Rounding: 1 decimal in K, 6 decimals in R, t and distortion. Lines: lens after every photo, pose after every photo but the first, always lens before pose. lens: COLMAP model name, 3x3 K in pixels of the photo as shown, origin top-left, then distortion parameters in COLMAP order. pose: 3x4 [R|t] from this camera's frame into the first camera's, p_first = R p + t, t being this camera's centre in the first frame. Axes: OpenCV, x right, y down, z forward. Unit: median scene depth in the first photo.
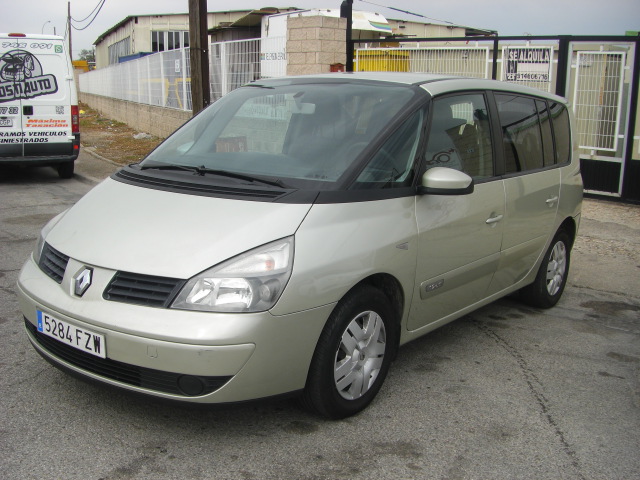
lens RADIAL K [[737.7, 0, 320.0], [0, 737.7, 240.0], [0, 0, 1]] dist [-0.138721, 0.011127]
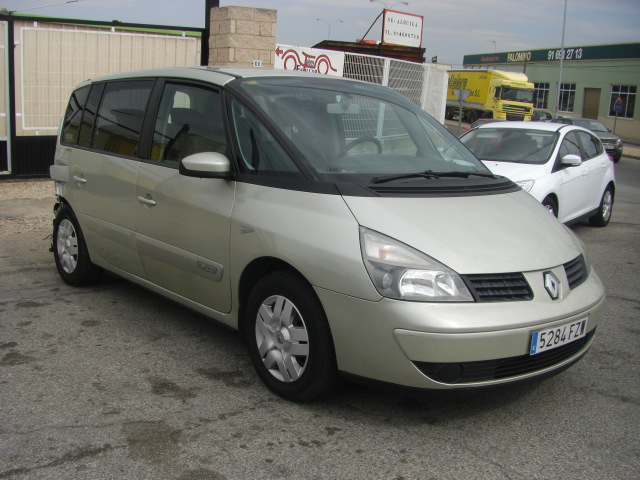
lens RADIAL K [[740.8, 0, 255.4], [0, 740.8, 238.5], [0, 0, 1]] dist [0.009227, -0.400142]
pose [[0.263464, -0.209868, 0.941564, -0.473845], [0.166220, 0.971326, 0.169991, -0.087165], [-0.950241, 0.111720, 0.290793, 0.359519]]
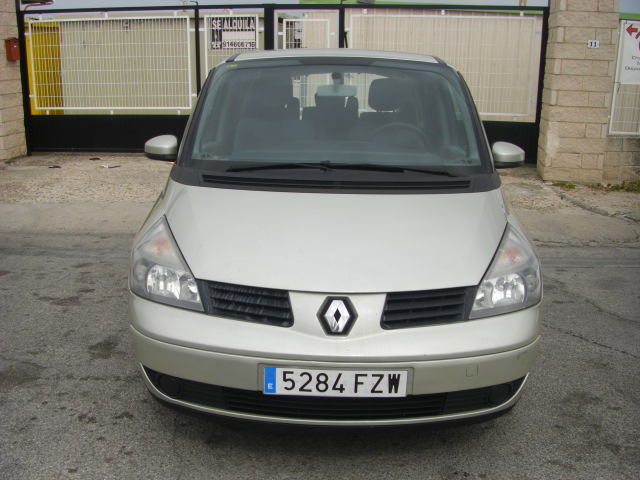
lens RADIAL K [[723.3, 0, 300.9], [0, 723.3, 273.4], [0, 0, 1]] dist [-0.185755, 0.145207]
pose [[0.813156, -0.185941, 0.551547, -0.260785], [0.133050, 0.981891, 0.134864, -0.033818], [-0.566635, -0.036282, 0.823170, 0.120337]]
